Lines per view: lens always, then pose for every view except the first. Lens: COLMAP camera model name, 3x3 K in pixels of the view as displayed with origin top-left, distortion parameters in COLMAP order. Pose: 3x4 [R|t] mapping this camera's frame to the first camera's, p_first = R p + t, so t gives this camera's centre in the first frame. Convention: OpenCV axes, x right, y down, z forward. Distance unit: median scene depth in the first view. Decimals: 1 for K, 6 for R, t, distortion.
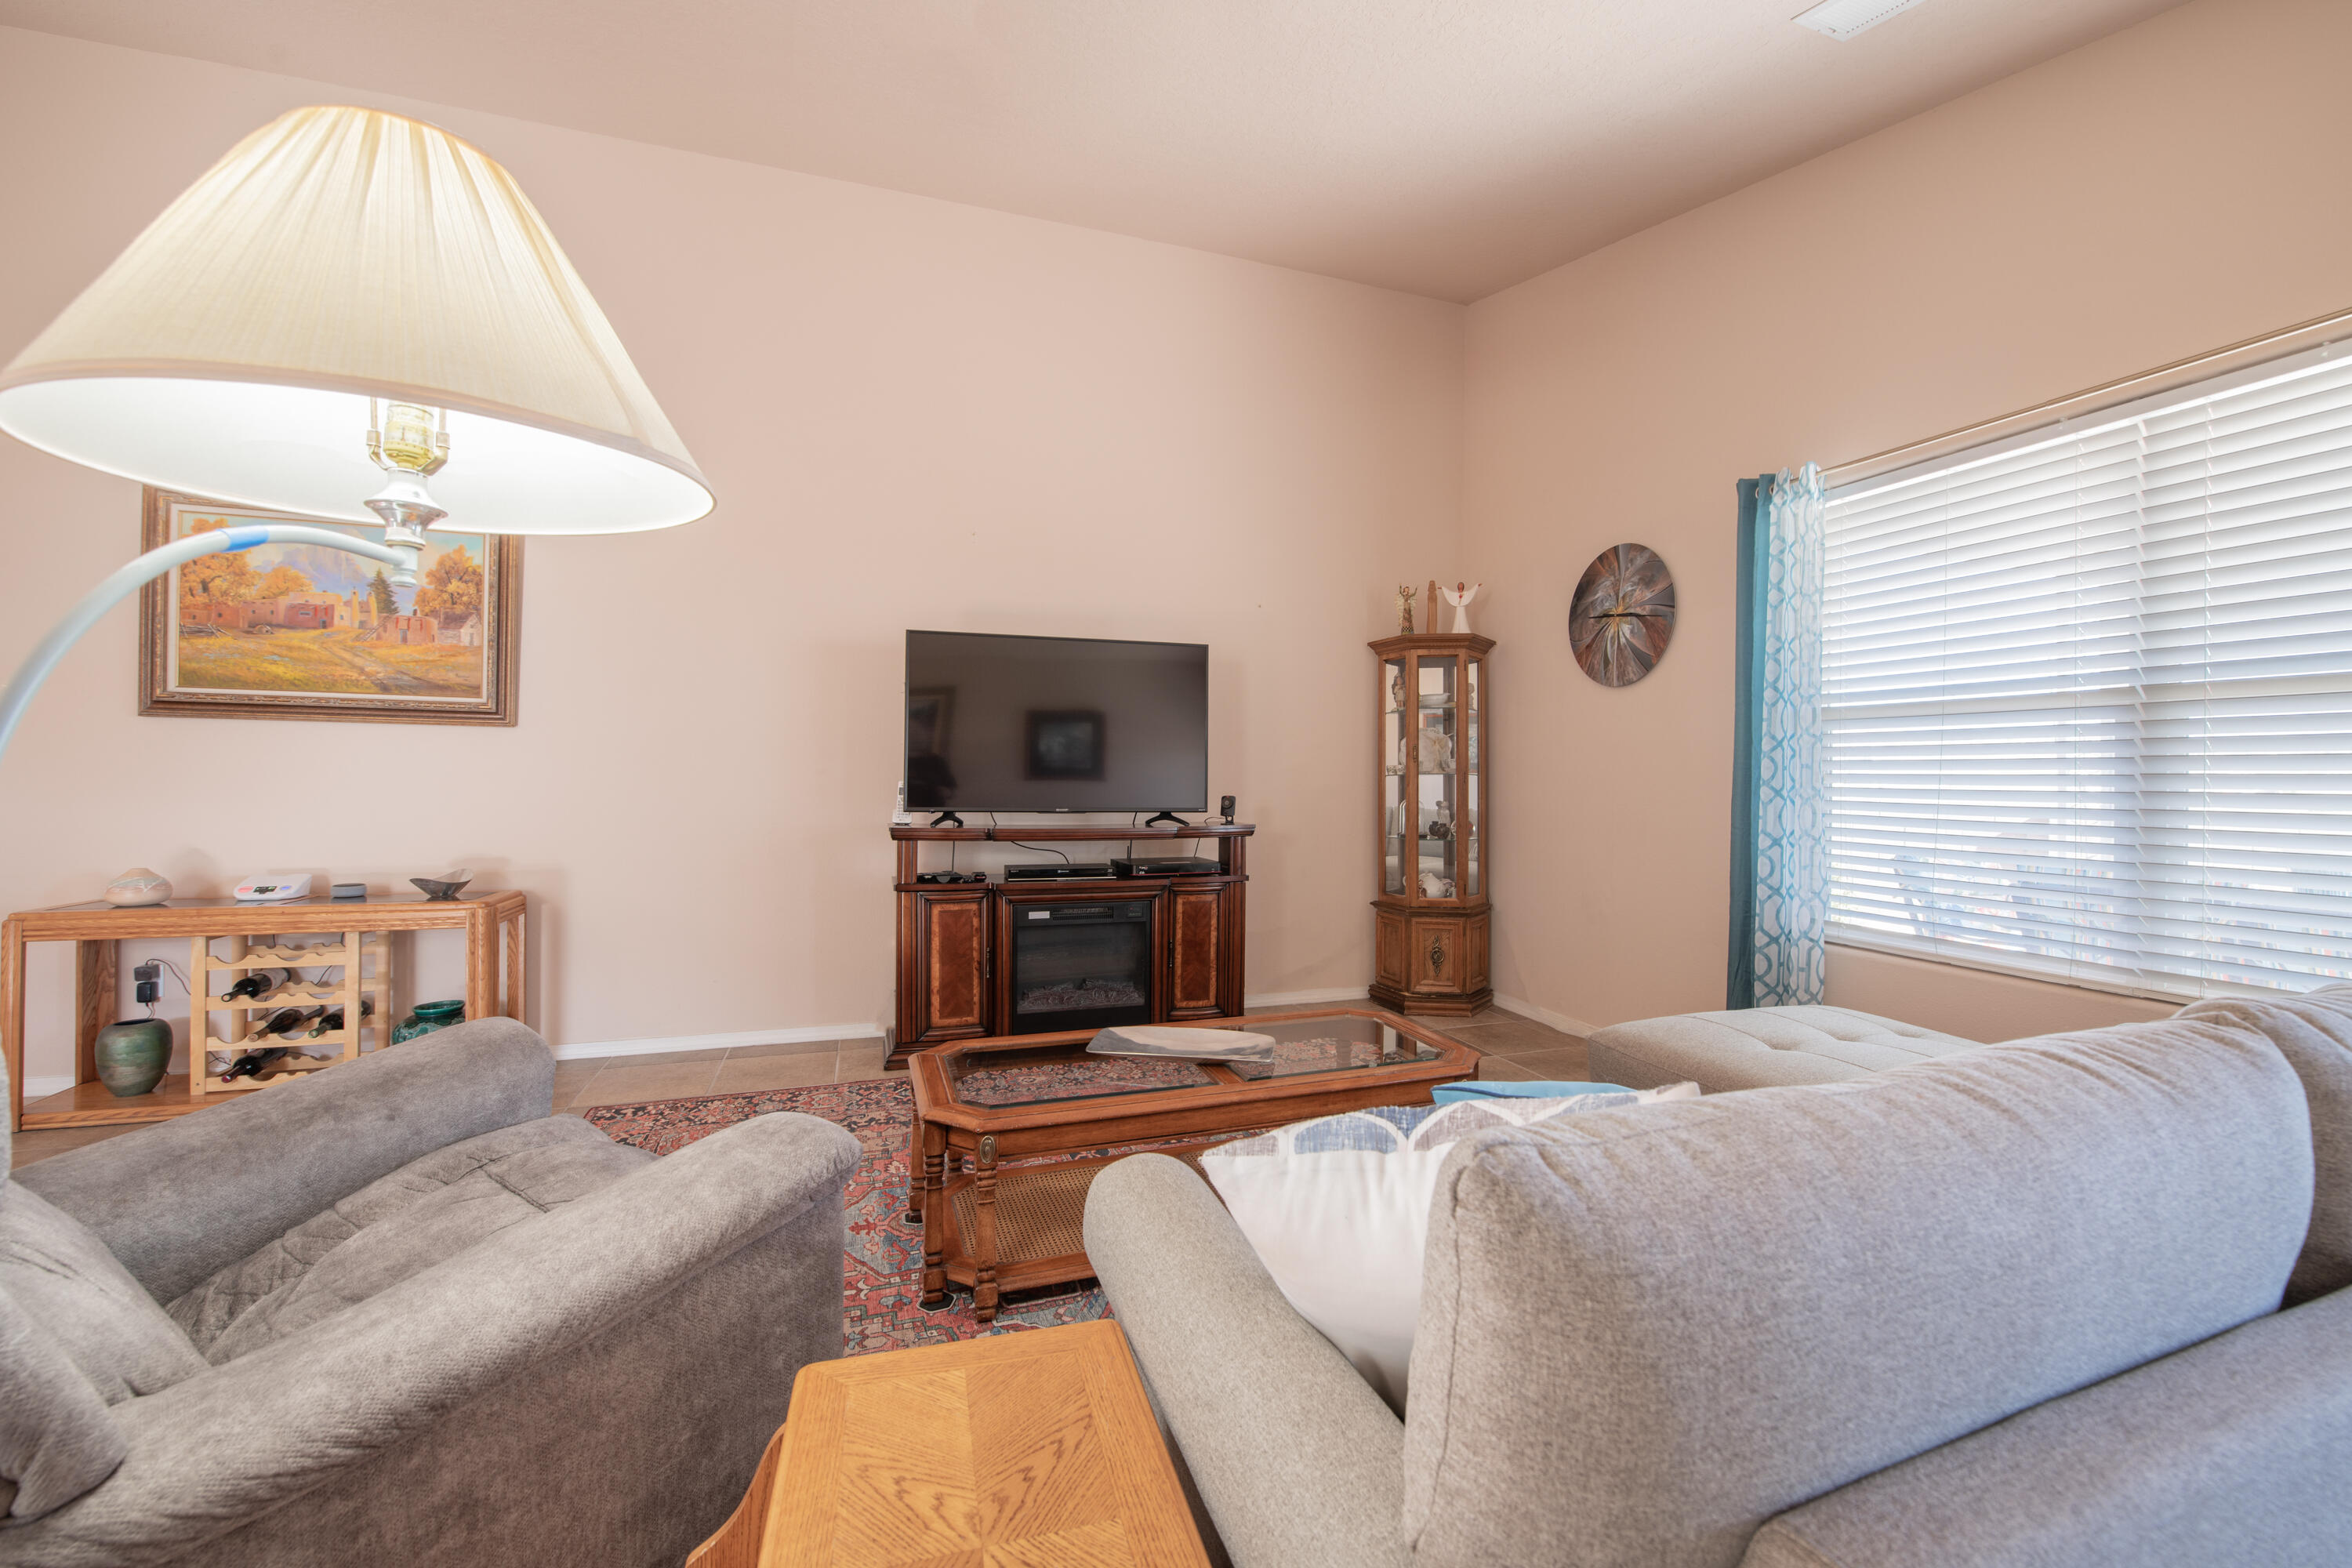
lens RADIAL K [[932.0, 0, 1187.0], [0, 932.0, 770.6], [0, 0, 1]] dist [-0.010521, -0.001792]
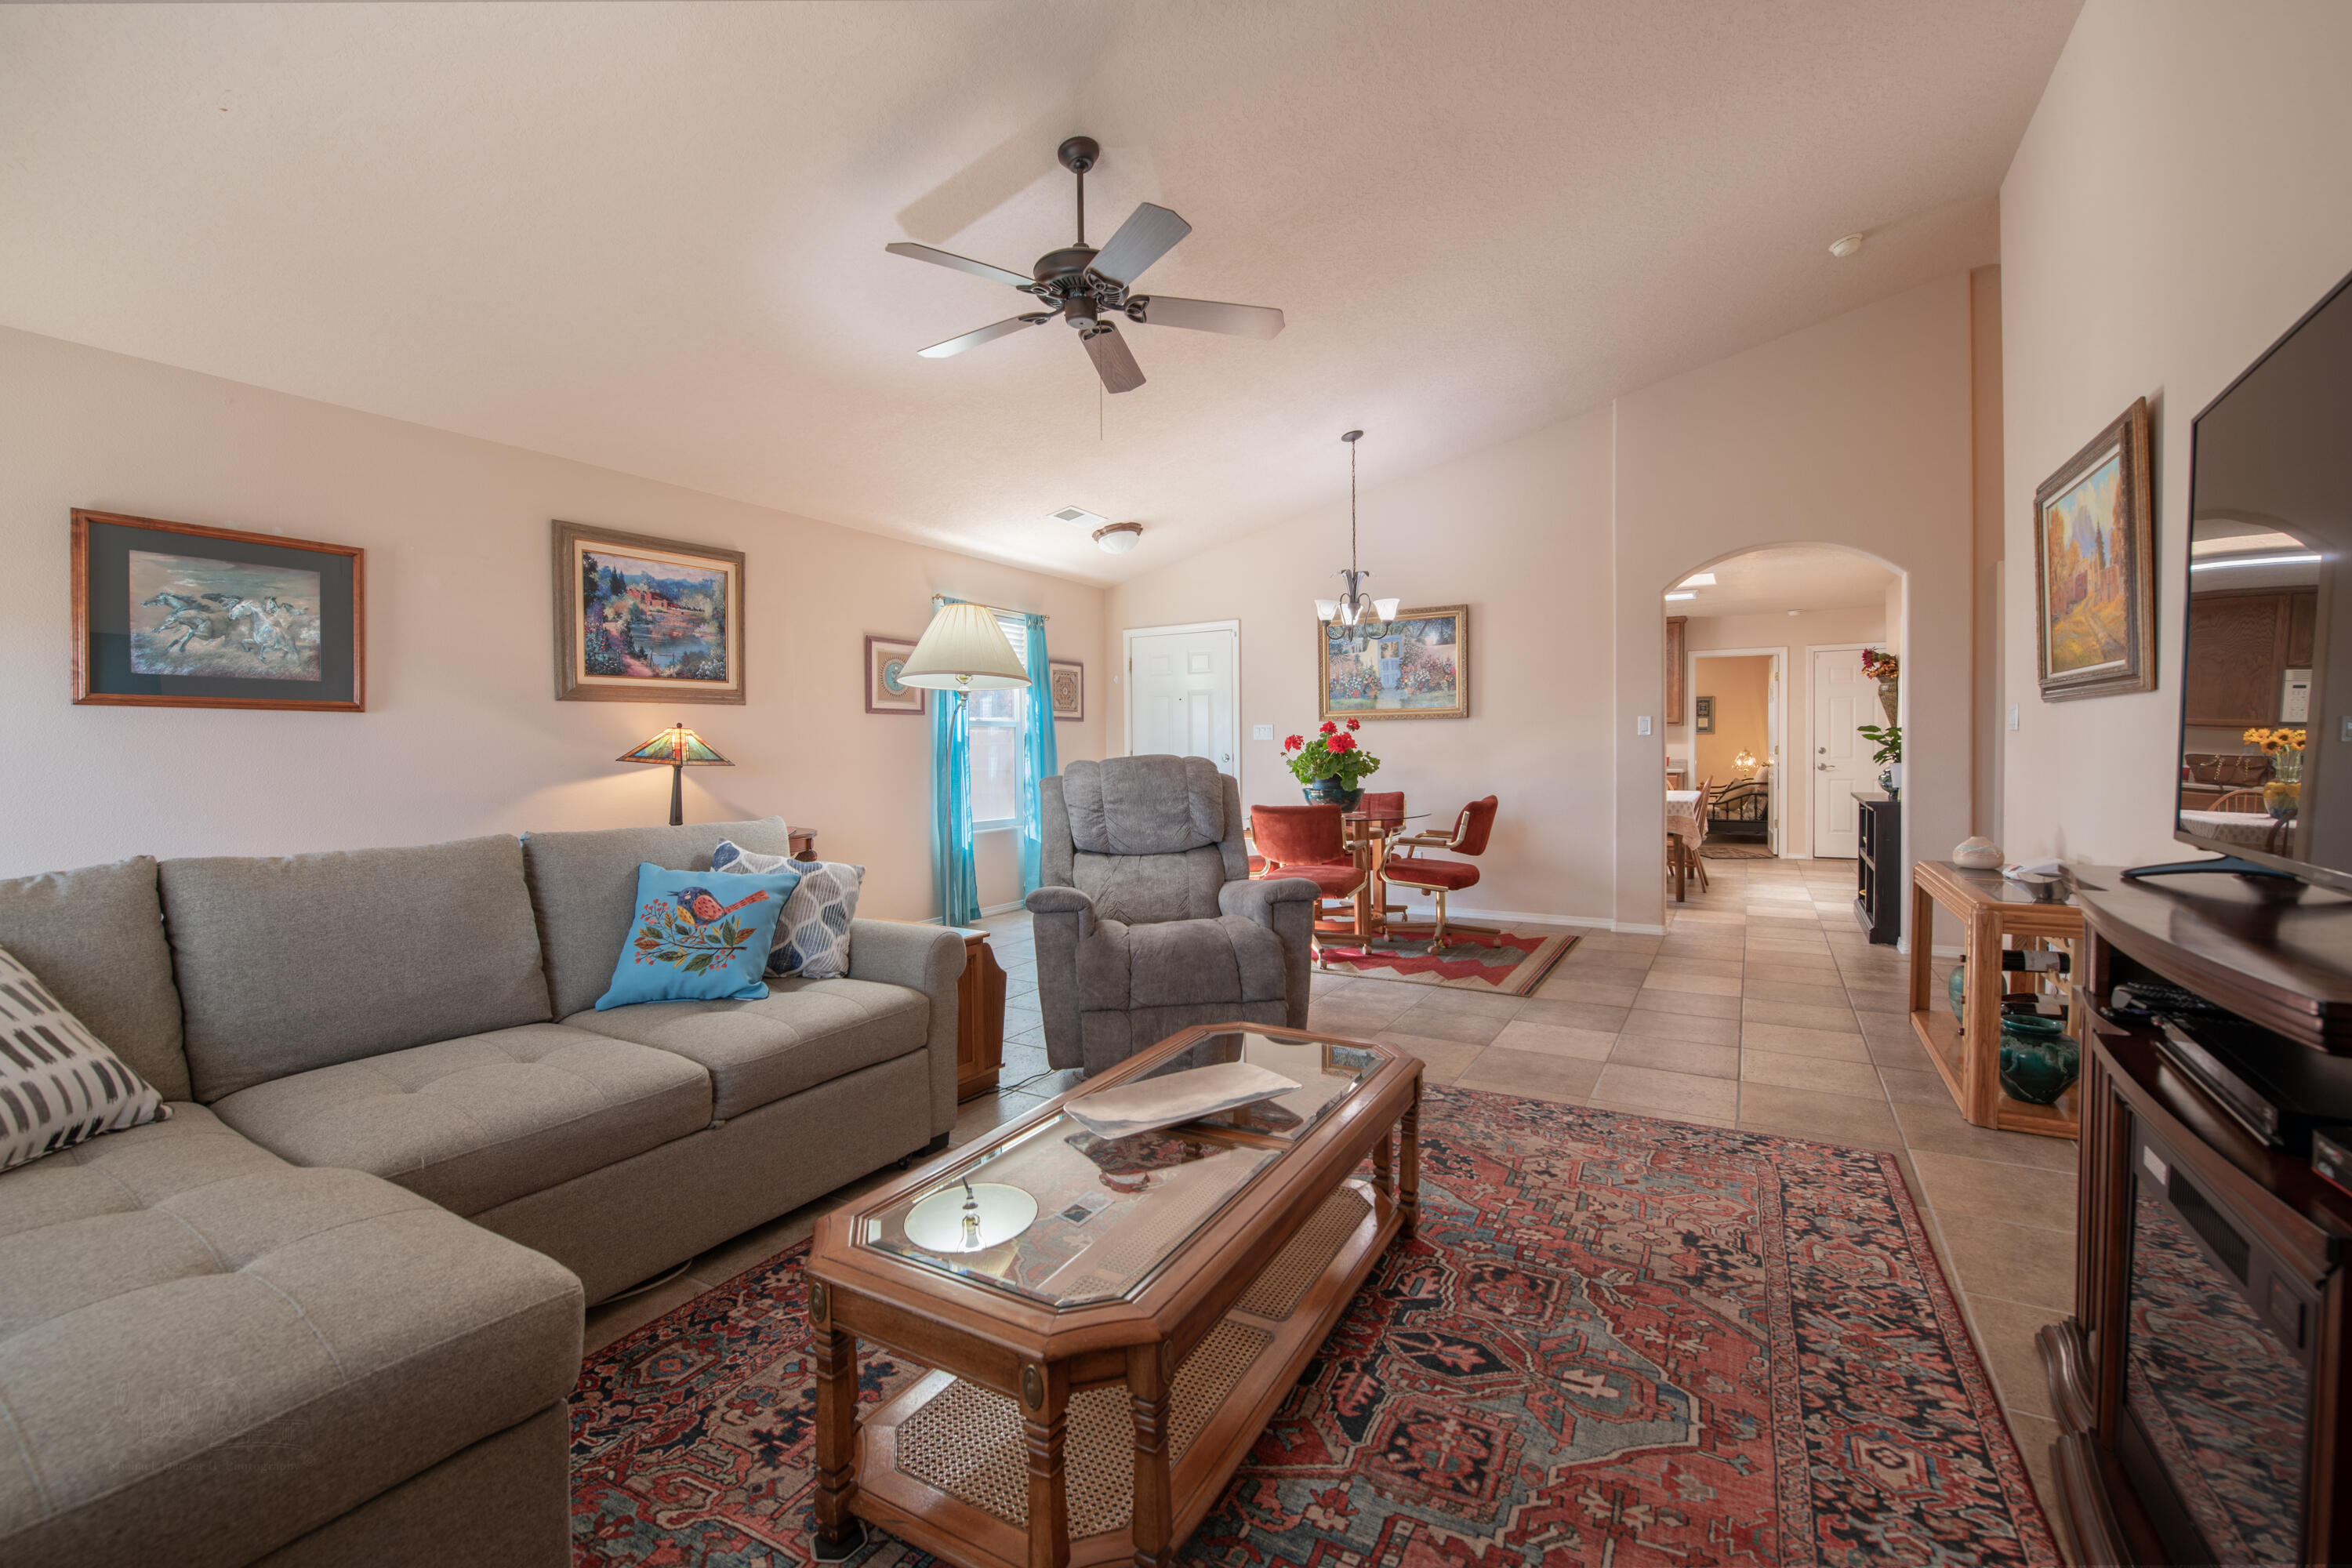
lens RADIAL K [[978.0, 0, 1191.0], [0, 978.0, 769.2], [0, 0, 1]] dist [-0.015533, -0.001073]
pose [[-0.750876, 0.008164, -0.660392, 0.372381], [0.002338, 0.999950, 0.009703, 0.005822], [0.660439, 0.005741, -0.750858, 1.129994]]
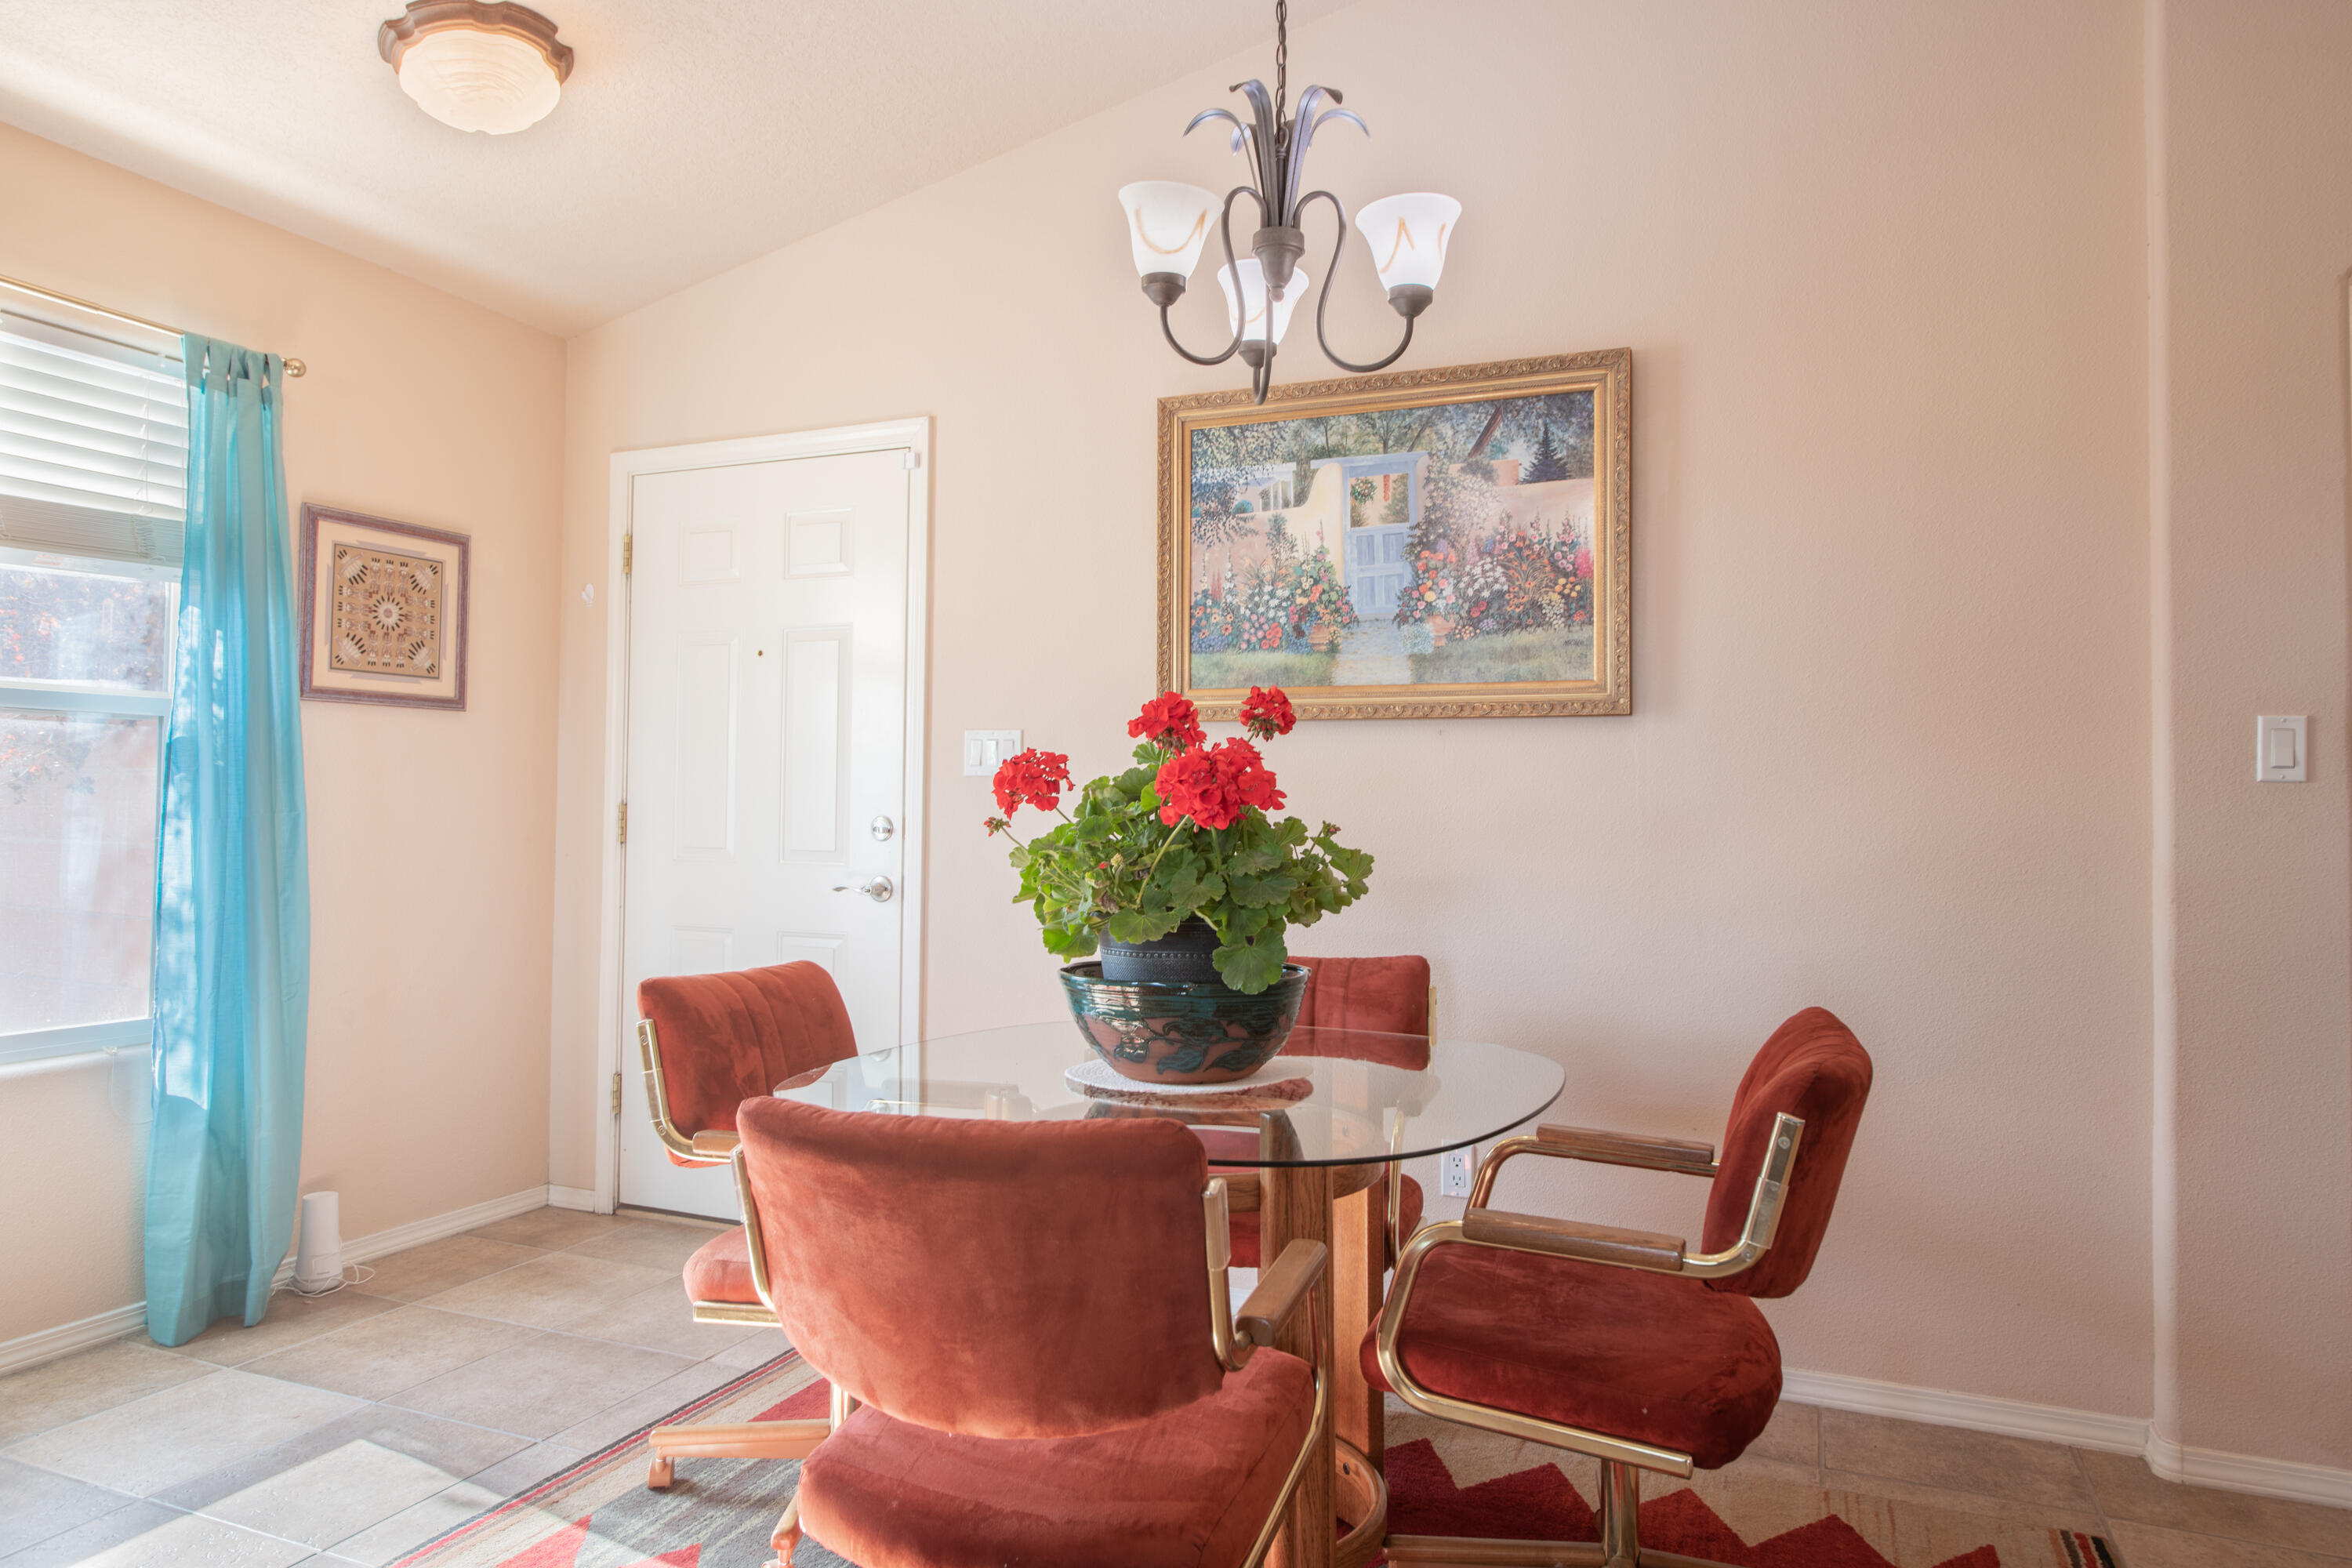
lens RADIAL K [[1440.5, 0, 1181.8], [0, 1440.5, 770.6], [0, 0, 1]] dist [0.007026, -0.000284]
pose [[-0.667712, -0.034287, -0.743630, -0.487728], [-0.014772, 0.999352, -0.032813, -0.008866], [0.744273, -0.010924, -0.667786, 0.417062]]
